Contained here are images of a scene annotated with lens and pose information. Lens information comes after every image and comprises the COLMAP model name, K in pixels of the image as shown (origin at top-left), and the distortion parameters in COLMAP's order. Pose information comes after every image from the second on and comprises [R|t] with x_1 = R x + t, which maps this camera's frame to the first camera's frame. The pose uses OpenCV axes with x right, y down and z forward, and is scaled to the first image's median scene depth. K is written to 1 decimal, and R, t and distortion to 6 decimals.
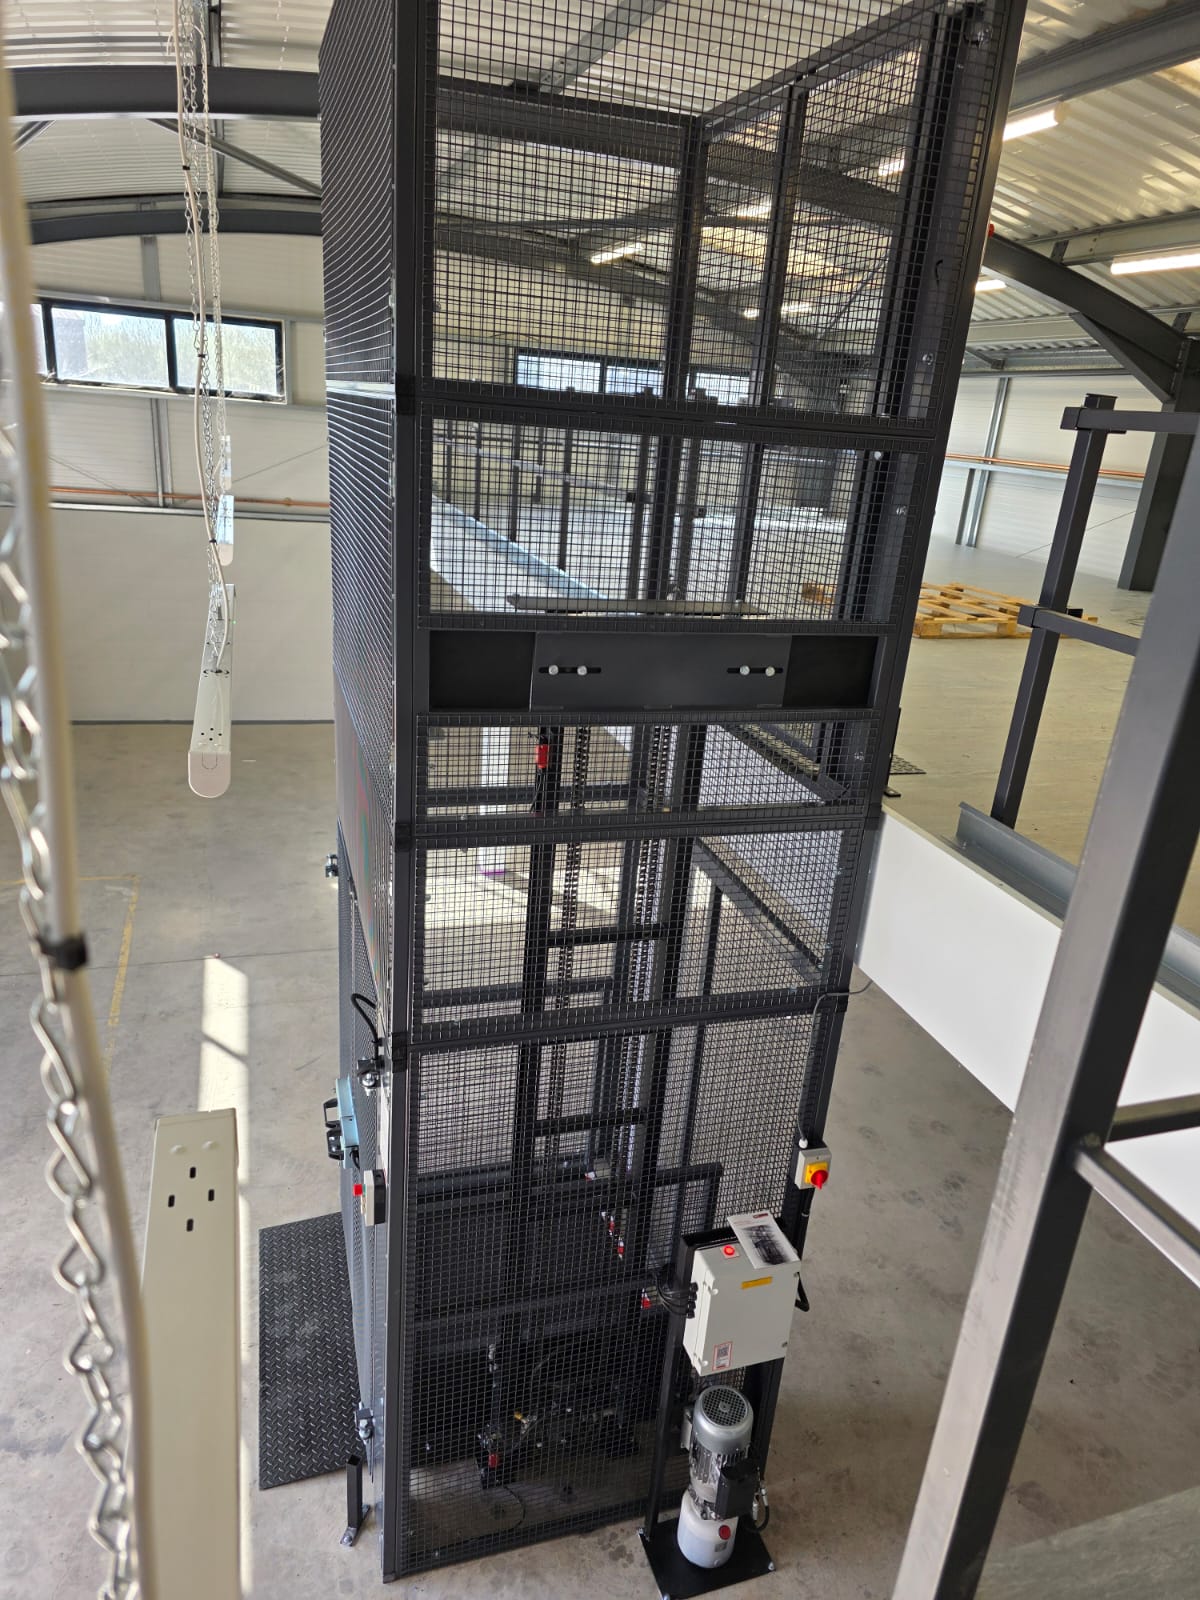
lens RADIAL K [[1082.1, 0, 601.8], [0, 1082.1, 807.9], [0, 0, 1]] dist [0.069080, -0.069145]
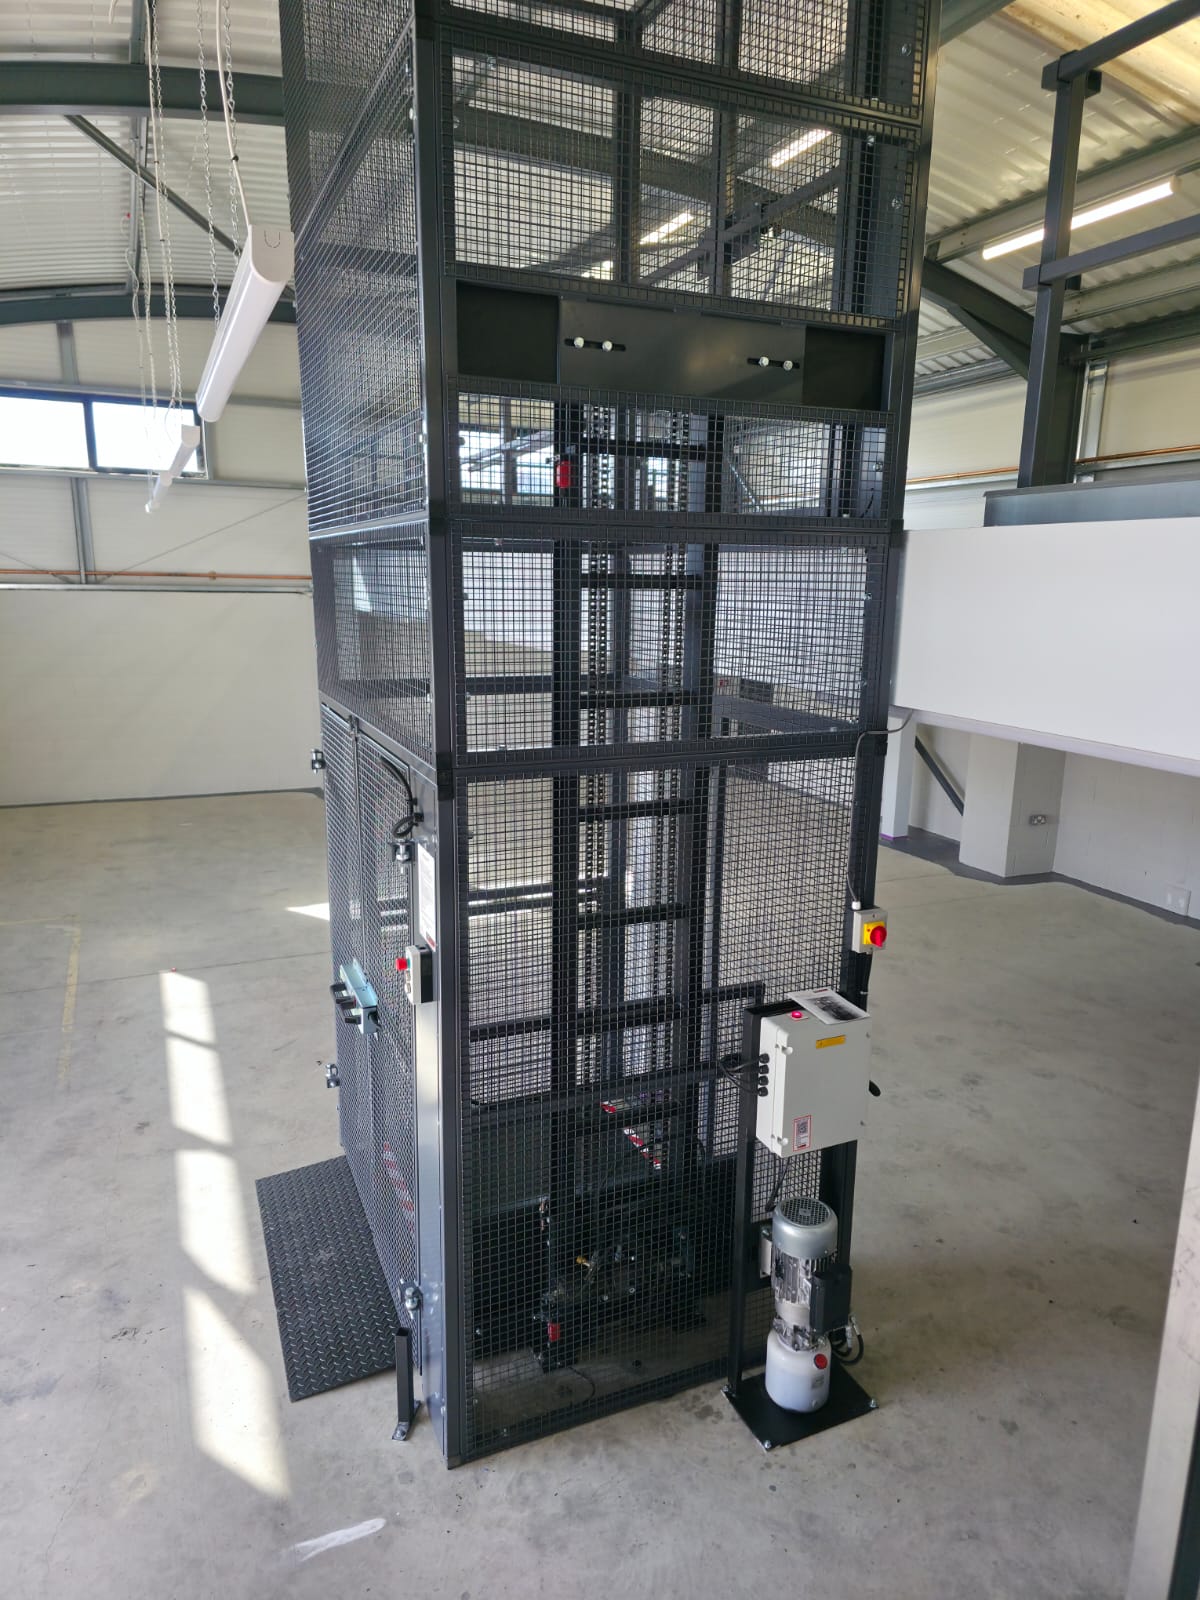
lens RADIAL K [[1062.4, 0, 605.0], [0, 1062.4, 801.7], [0, 0, 1]] dist [0.068058, -0.065683]
pose [[0.992599, -0.083747, 0.087936, -0.100069], [0.094976, 0.986632, -0.132427, 0.290092], [-0.075671, 0.139799, 0.987284, 0.066900]]
